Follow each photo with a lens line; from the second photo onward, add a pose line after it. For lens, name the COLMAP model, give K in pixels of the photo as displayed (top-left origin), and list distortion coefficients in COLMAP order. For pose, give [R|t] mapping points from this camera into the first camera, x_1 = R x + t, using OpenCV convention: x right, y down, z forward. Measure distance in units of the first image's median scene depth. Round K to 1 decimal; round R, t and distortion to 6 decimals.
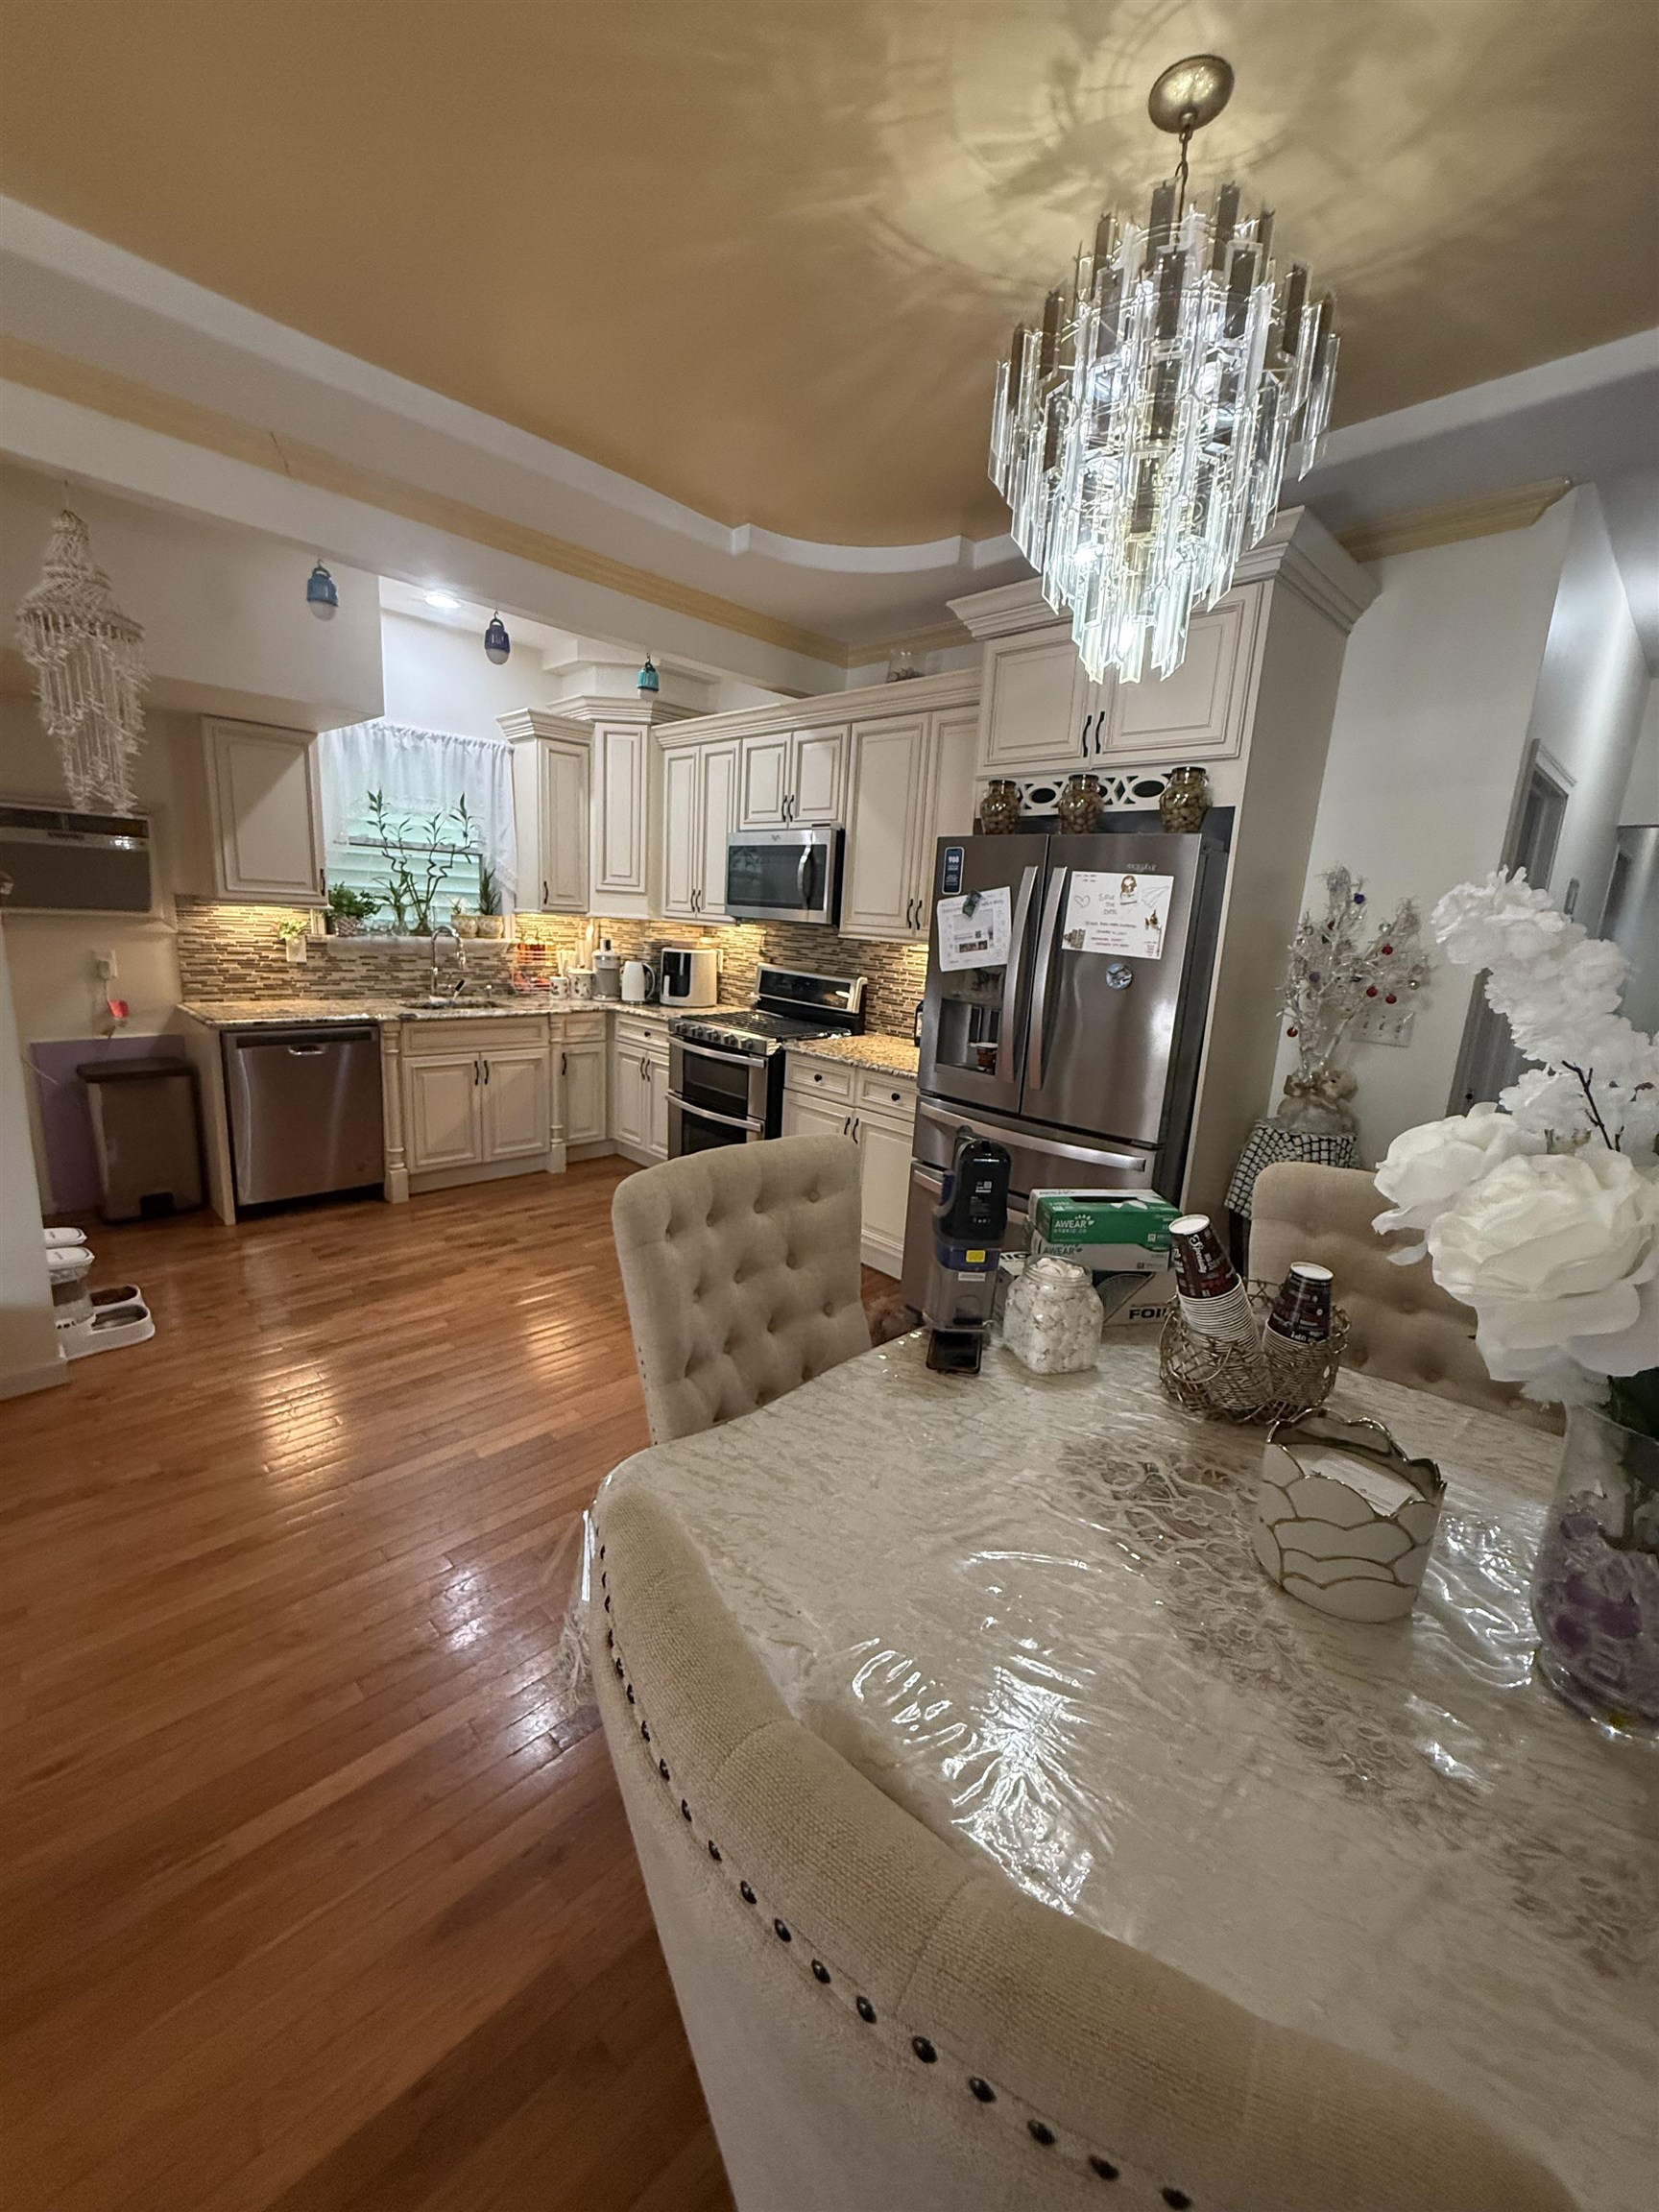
lens RADIAL K [[881.0, 0, 824.8], [0, 881.0, 1103.7], [0, 0, 1]] dist [0.000292, -0.000081]
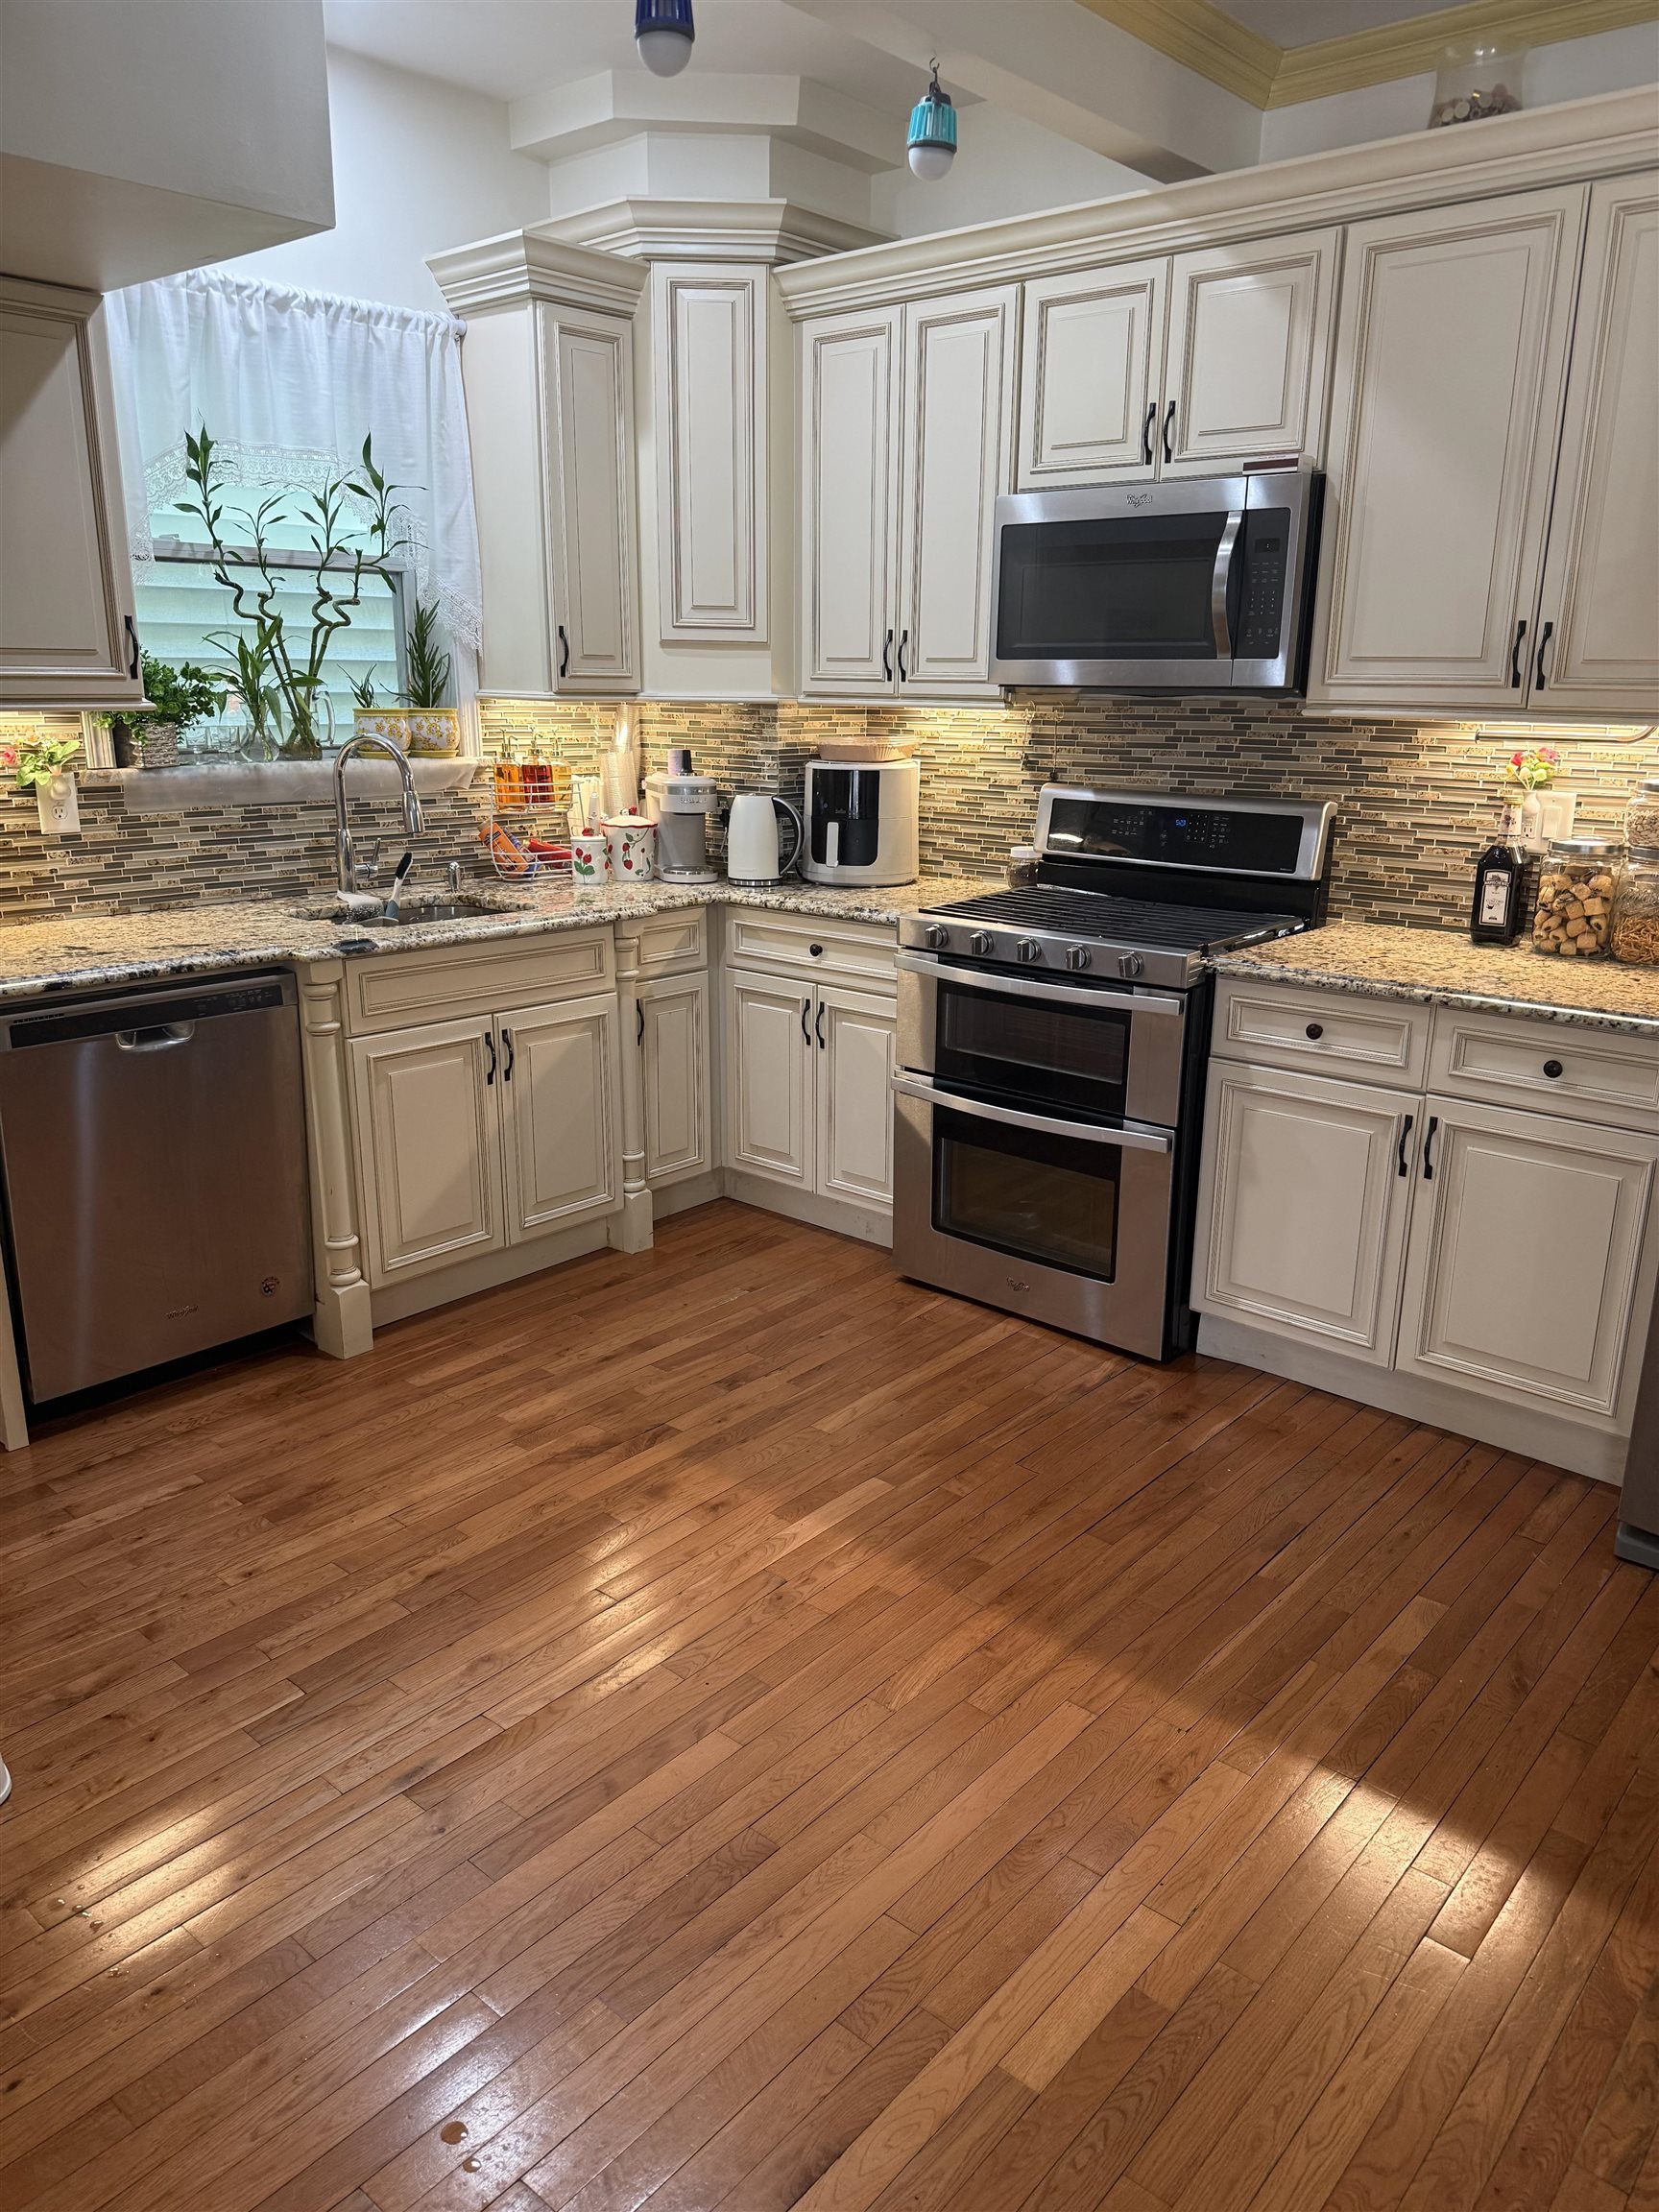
lens RADIAL K [[1557.1, 0, 838.2], [0, 1557.1, 1125.2], [0, 0, 1]] dist [0.047447, -0.062607]
pose [[0.996140, -0.065163, 0.058820, -0.258964], [0.061119, 0.995803, 0.068117, -0.043306], [-0.063012, -0.064259, 0.995942, 0.173639]]
